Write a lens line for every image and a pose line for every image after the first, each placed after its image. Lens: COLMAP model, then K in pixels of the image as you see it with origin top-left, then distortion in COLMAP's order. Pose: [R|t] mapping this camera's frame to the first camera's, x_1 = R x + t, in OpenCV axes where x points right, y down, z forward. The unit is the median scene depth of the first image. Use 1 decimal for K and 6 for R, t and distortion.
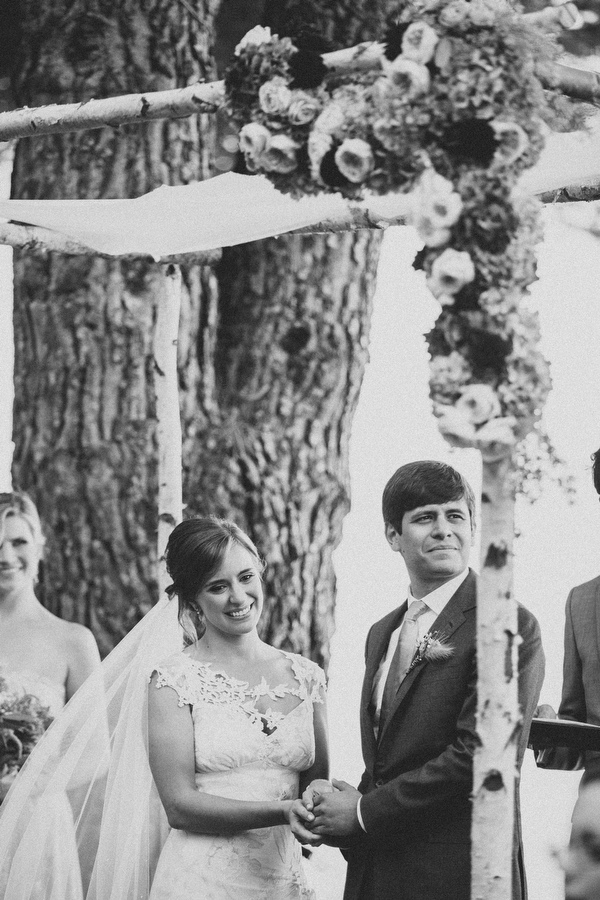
lens RADIAL K [[3970.5, 0, 300.0], [0, 3970.5, 450.0], [0, 0, 1]] dist [0.774286, 3.094304]
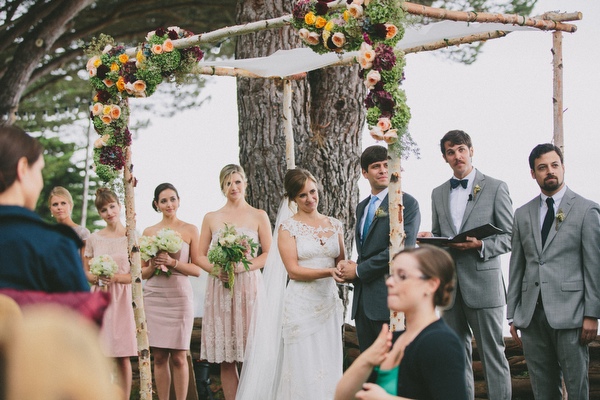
lens RADIAL K [[1464.3, 0, 300.0], [0, 1464.3, 200.0], [0, 0, 1]] dist [-0.065019, 0.113024]
pose [[0.997701, -0.041629, -0.053479, 0.023885], [0.043485, 0.998474, 0.034034, 0.002524], [0.051981, -0.036281, 0.997989, -0.022178]]
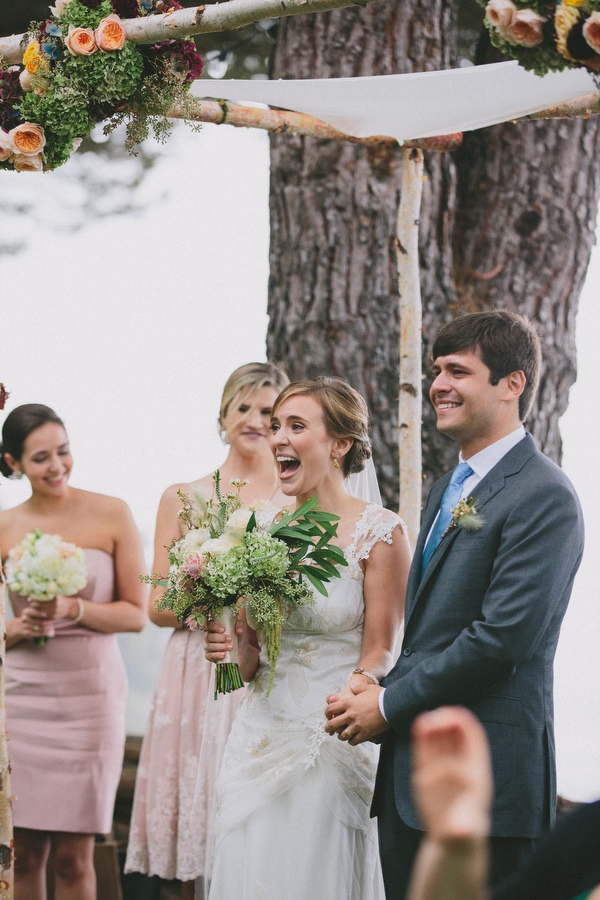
lens RADIAL K [[3196.7, 0, 325.3], [0, 3196.7, 449.9], [0, 0, 1]] dist [0.090677, 3.415893]
pose [[0.998205, 0.012459, -0.058576, -0.004464], [-0.010132, 0.999154, 0.039865, -0.000123], [0.059023, -0.039200, 0.997487, 0.126349]]
